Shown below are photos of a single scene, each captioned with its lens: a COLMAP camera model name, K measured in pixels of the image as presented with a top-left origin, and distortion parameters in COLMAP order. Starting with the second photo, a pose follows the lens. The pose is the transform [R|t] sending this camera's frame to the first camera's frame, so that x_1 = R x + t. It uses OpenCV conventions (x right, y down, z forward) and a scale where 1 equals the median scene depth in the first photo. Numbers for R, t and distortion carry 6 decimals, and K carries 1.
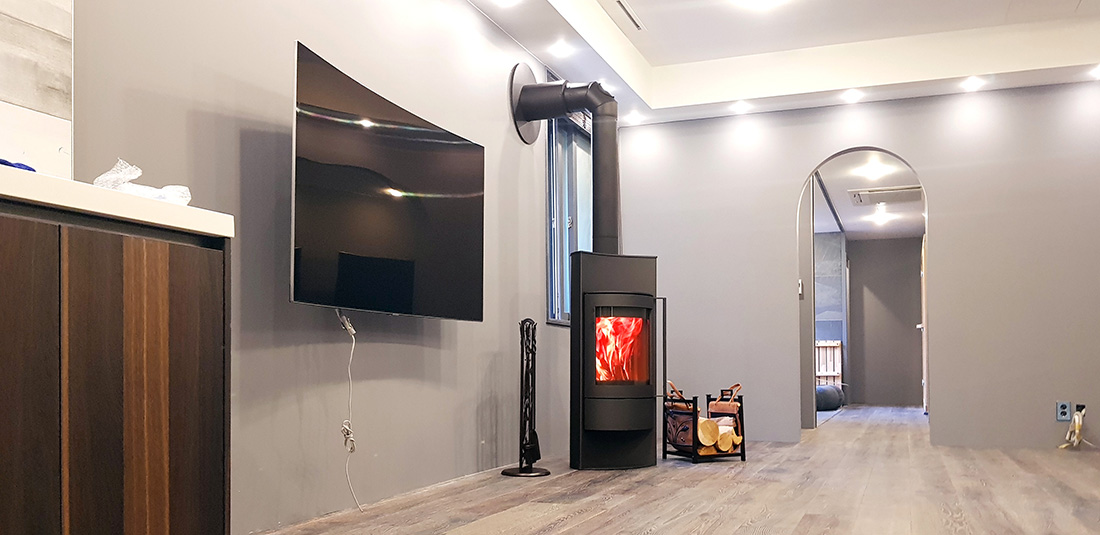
lens RADIAL K [[862.9, 0, 586.1], [0, 862.9, 233.3], [0, 0, 1]] dist [0.003301, 0.000688]
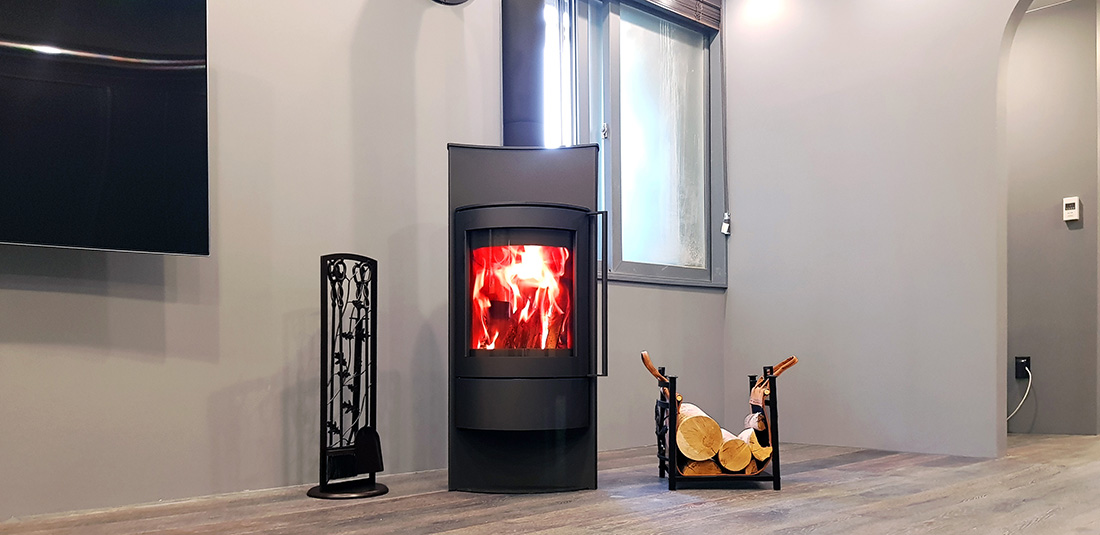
lens RADIAL K [[861.1, 0, 554.4], [0, 861.1, 325.2], [0, 0, 1]] dist [0.040281, -0.110817]
pose [[0.884867, -0.039646, -0.464153, 0.318372], [0.084909, 0.993407, 0.077020, 0.102832], [0.458039, -0.107563, 0.882400, 0.452946]]
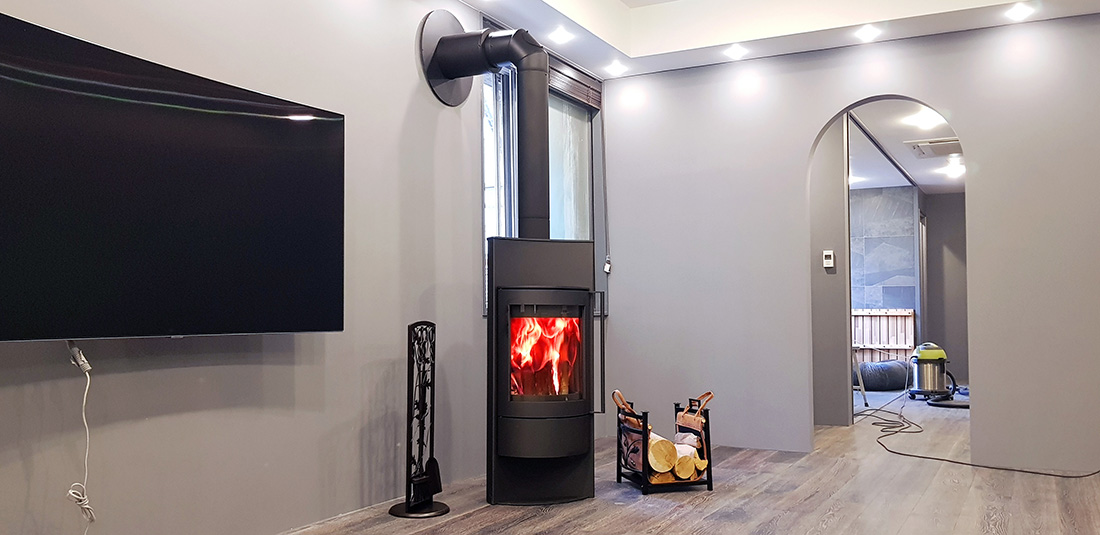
lens RADIAL K [[882.5, 0, 576.0], [0, 882.5, 189.1], [0, 0, 1]] dist [0.010158, 0.000484]
pose [[0.993217, -0.017923, -0.114889, 0.157676], [0.018538, 0.999819, 0.004281, -0.024757], [0.114791, -0.006382, 0.993369, 0.163791]]
